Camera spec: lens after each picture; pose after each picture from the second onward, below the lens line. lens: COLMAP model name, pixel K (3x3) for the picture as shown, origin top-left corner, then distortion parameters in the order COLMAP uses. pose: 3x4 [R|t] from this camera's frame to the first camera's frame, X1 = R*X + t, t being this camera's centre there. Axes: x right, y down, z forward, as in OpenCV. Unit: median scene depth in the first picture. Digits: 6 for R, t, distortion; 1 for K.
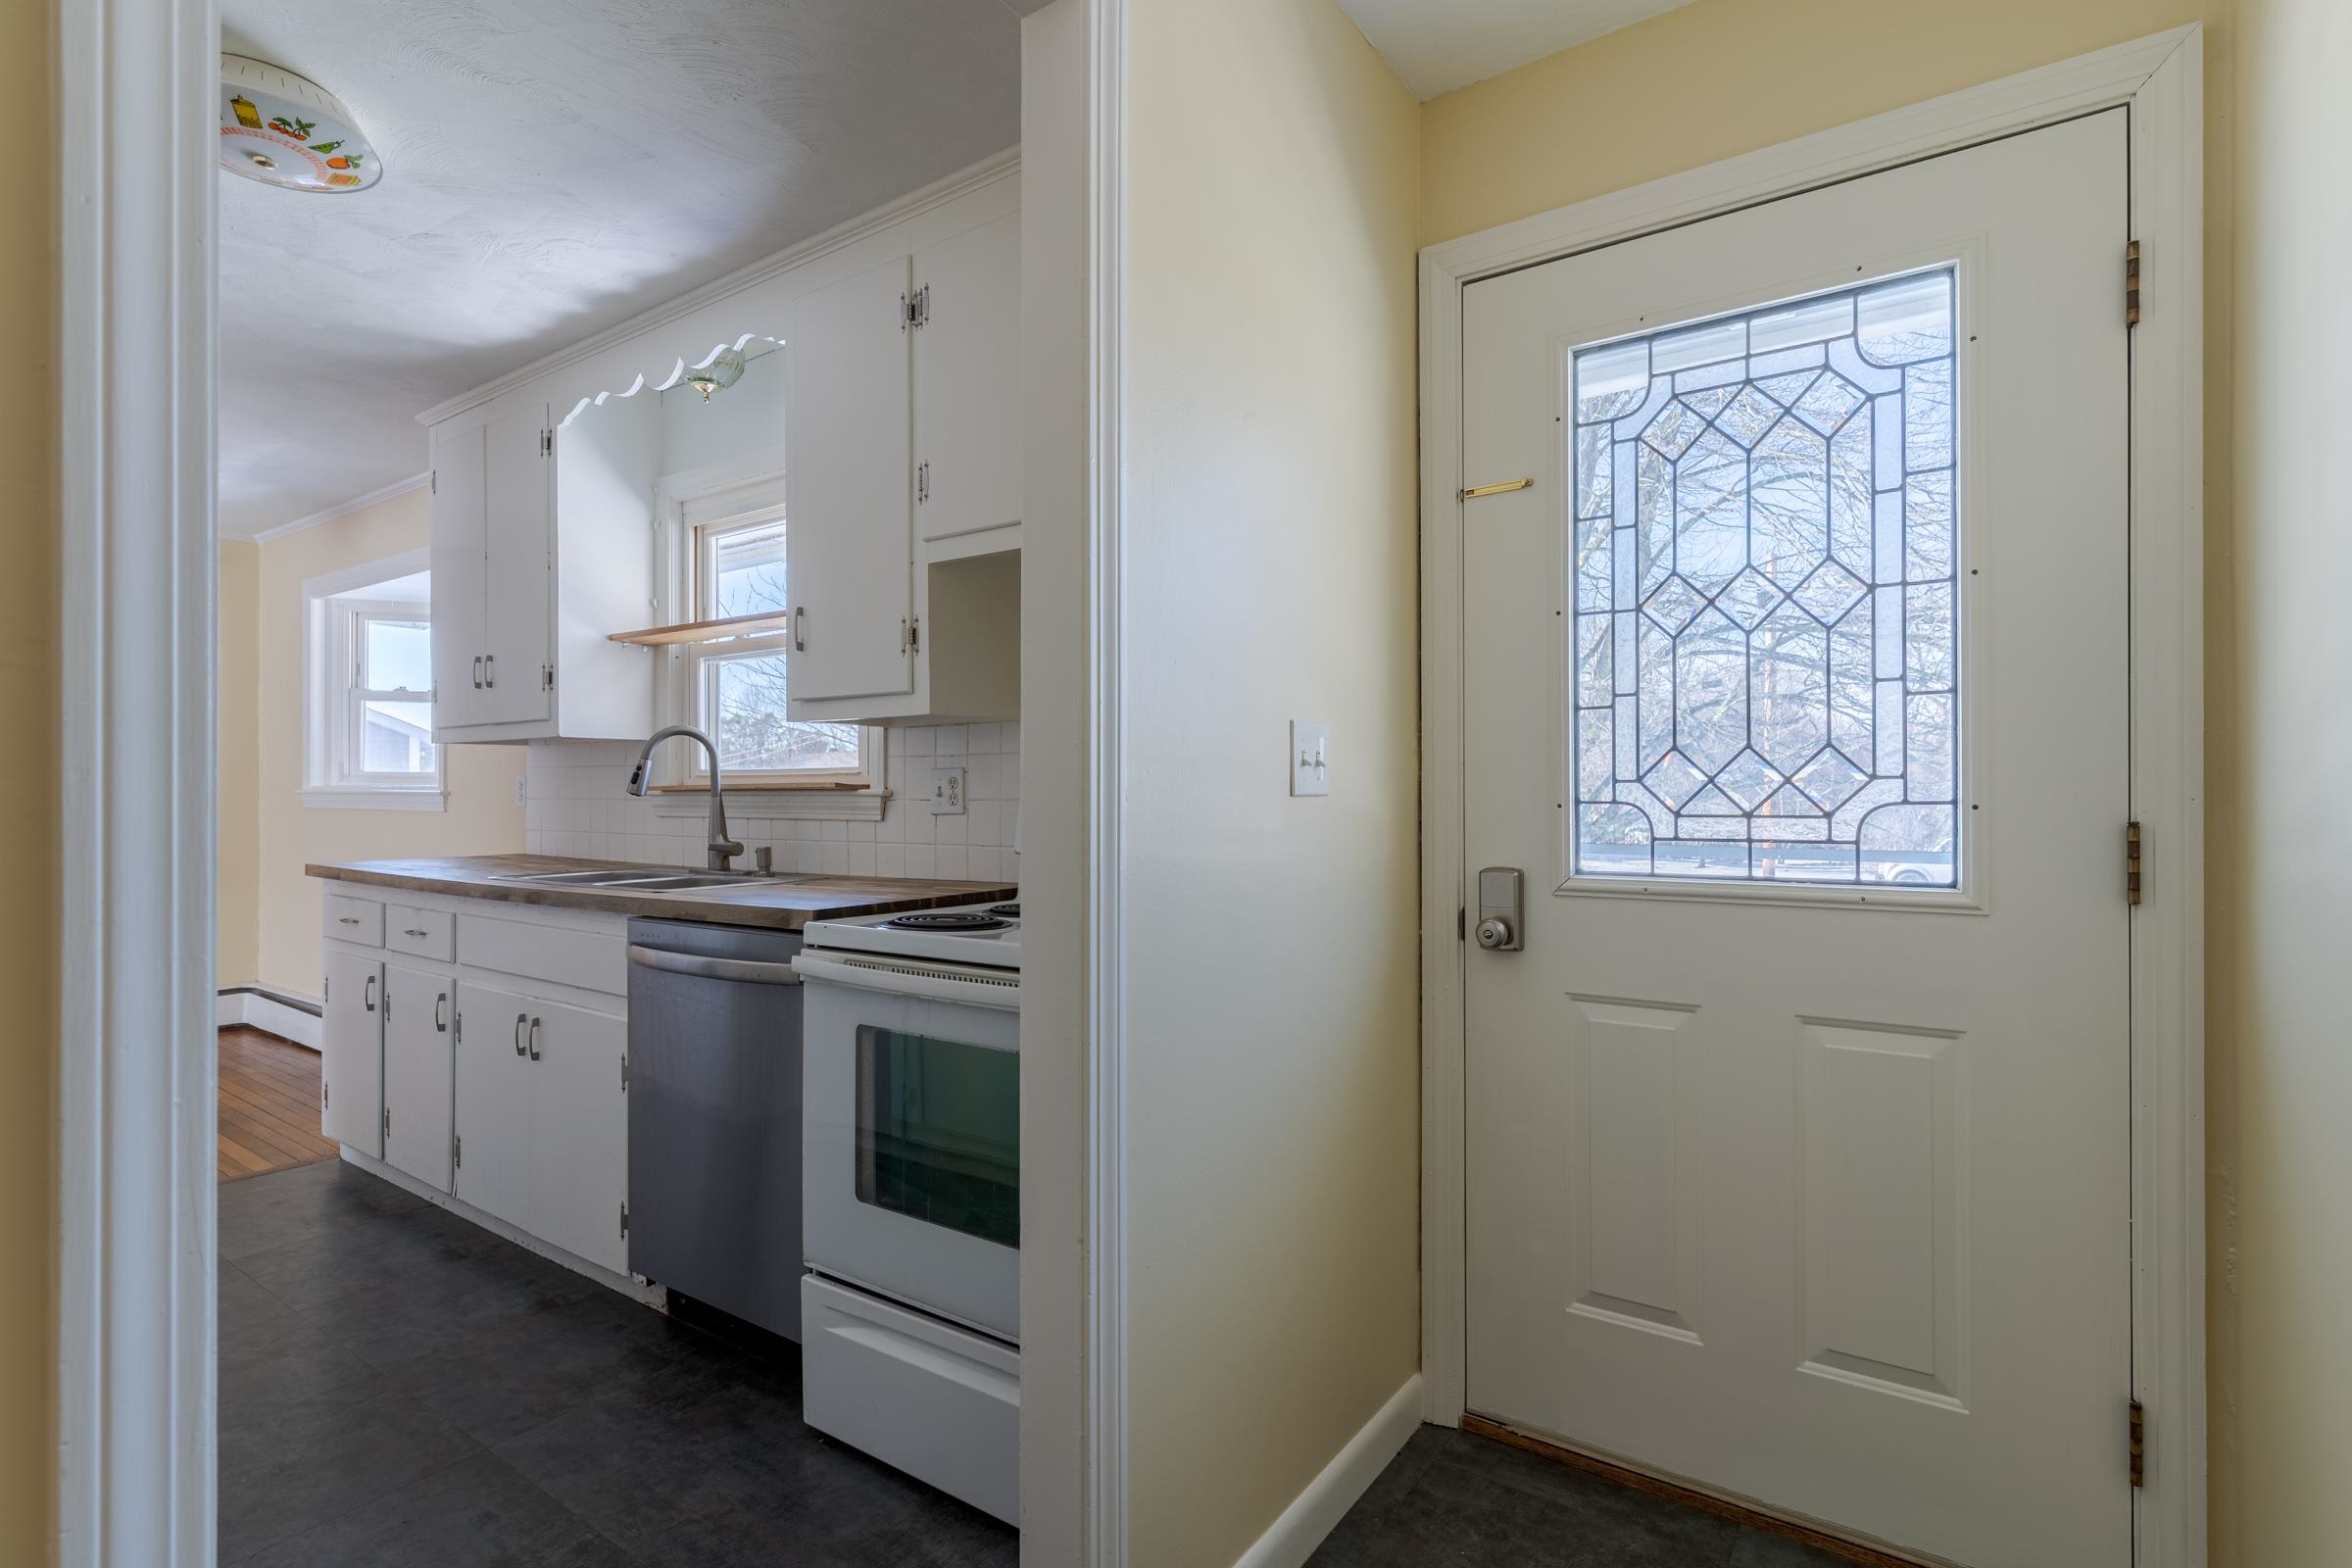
lens RADIAL K [[1122.7, 0, 1168.5], [0, 1122.7, 792.3], [0, 0, 1]] dist [0.002304, -0.000301]
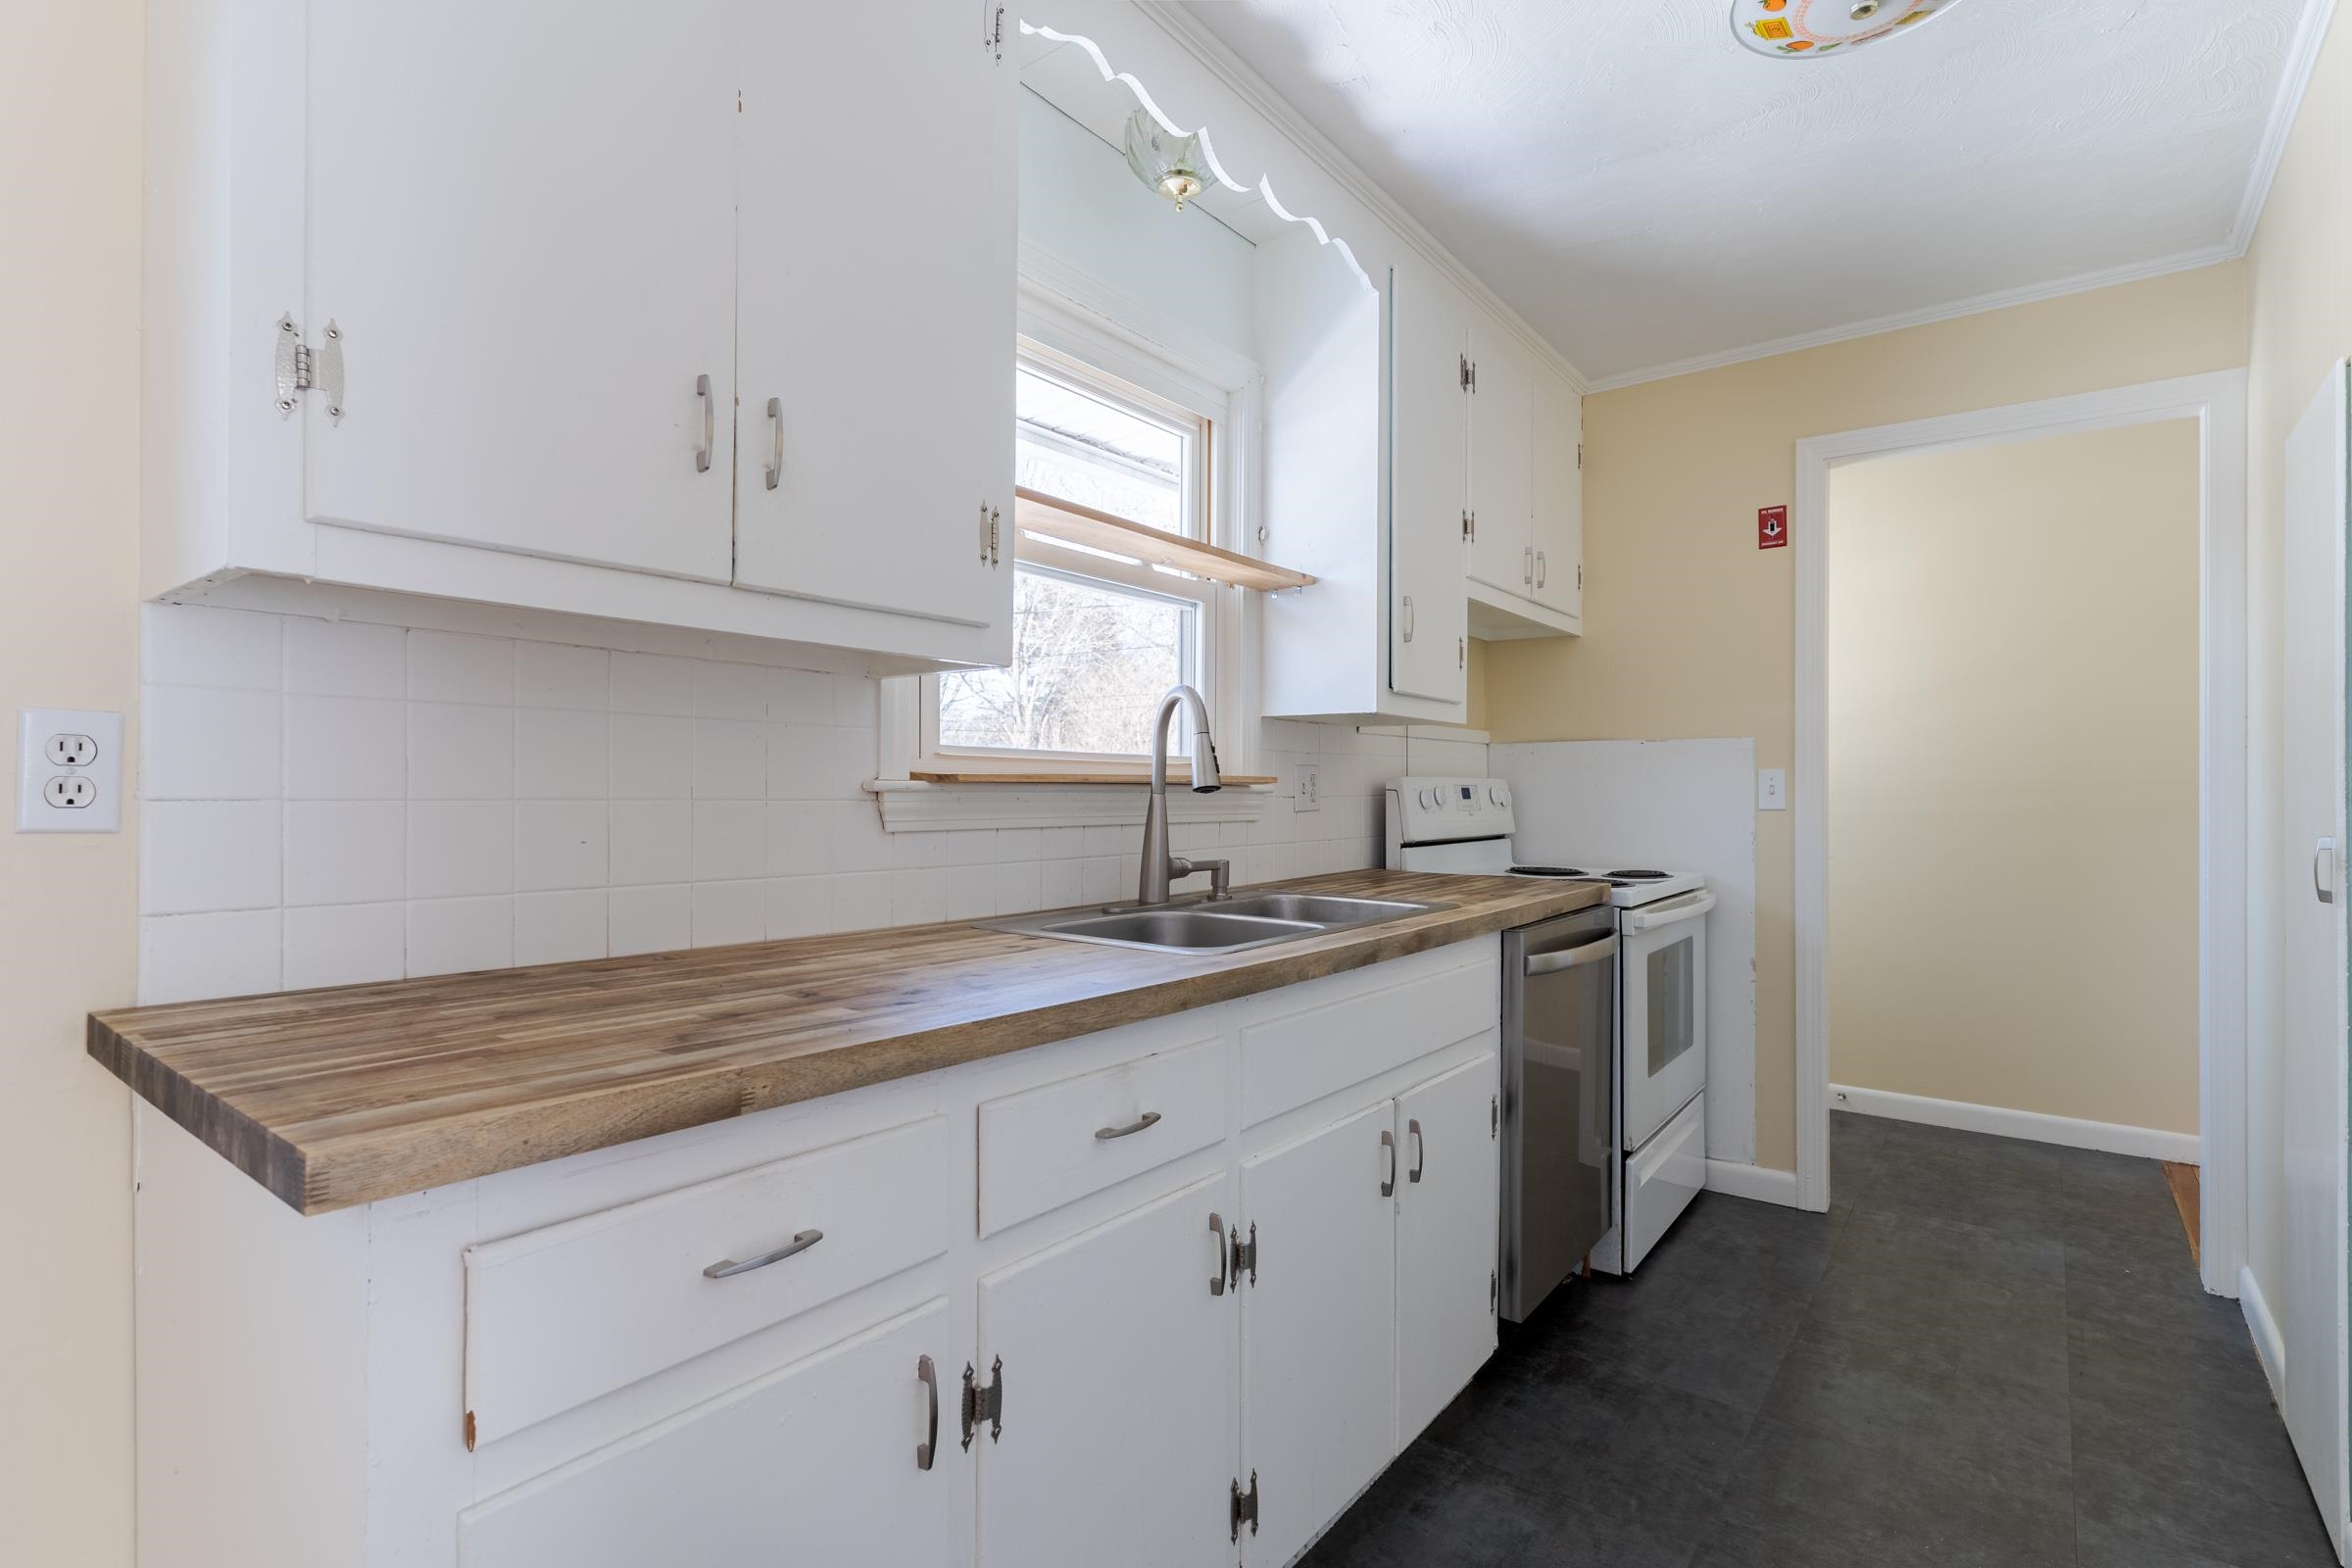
lens RADIAL K [[1122.7, 0, 1170.4], [0, 1122.7, 788.7], [0, 0, 1]] dist [0.002304, -0.000301]
pose [[0.039811, 0.005721, 0.999191, -1.351920], [-0.007150, 0.999960, -0.005440, 0.005412], [-0.999182, -0.006928, 0.039851, 1.213713]]
